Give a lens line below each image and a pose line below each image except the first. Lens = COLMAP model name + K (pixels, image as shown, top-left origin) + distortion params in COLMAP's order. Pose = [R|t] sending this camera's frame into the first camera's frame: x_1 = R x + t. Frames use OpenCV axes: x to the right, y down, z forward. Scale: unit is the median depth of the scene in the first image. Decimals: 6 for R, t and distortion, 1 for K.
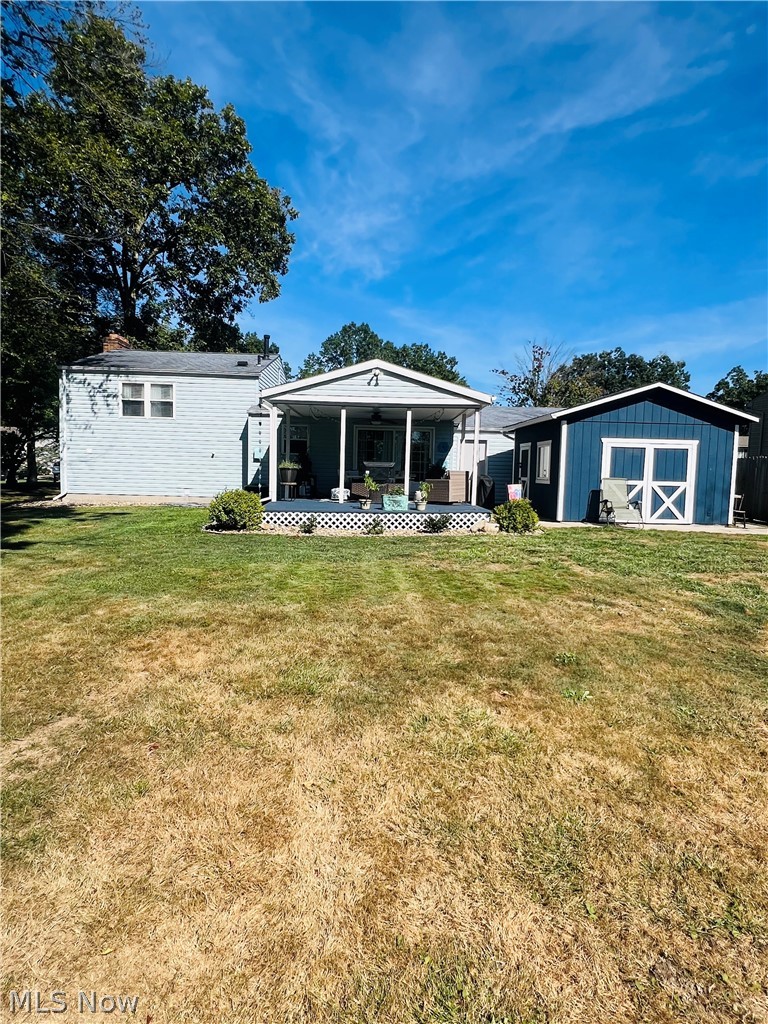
lens RADIAL K [[566.6, 0, 386.6], [0, 566.6, 512.6], [0, 0, 1]] dist [-0.004104, 0.002701]
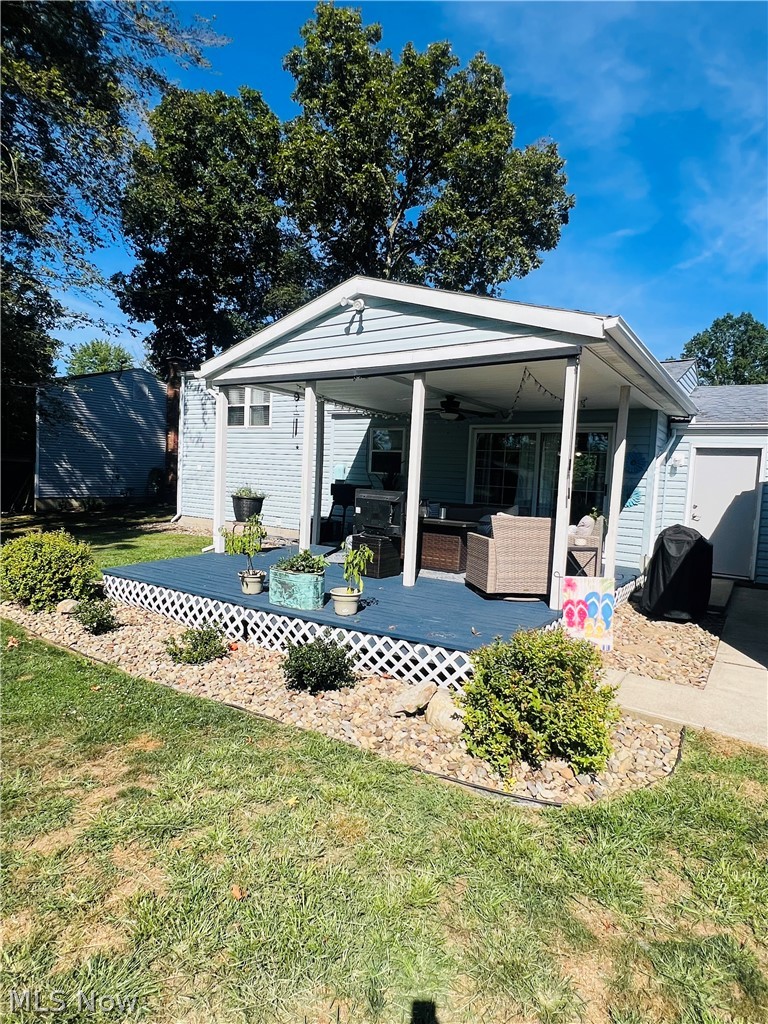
lens RADIAL K [[566.6, 0, 385.9], [0, 566.6, 516.2], [0, 0, 1]] dist [-0.004104, 0.002701]
pose [[0.802408, 0.056704, -0.594075, 0.210496], [-0.076266, 0.997057, -0.007843, -0.047509], [0.591882, 0.051601, 0.804371, 0.452346]]
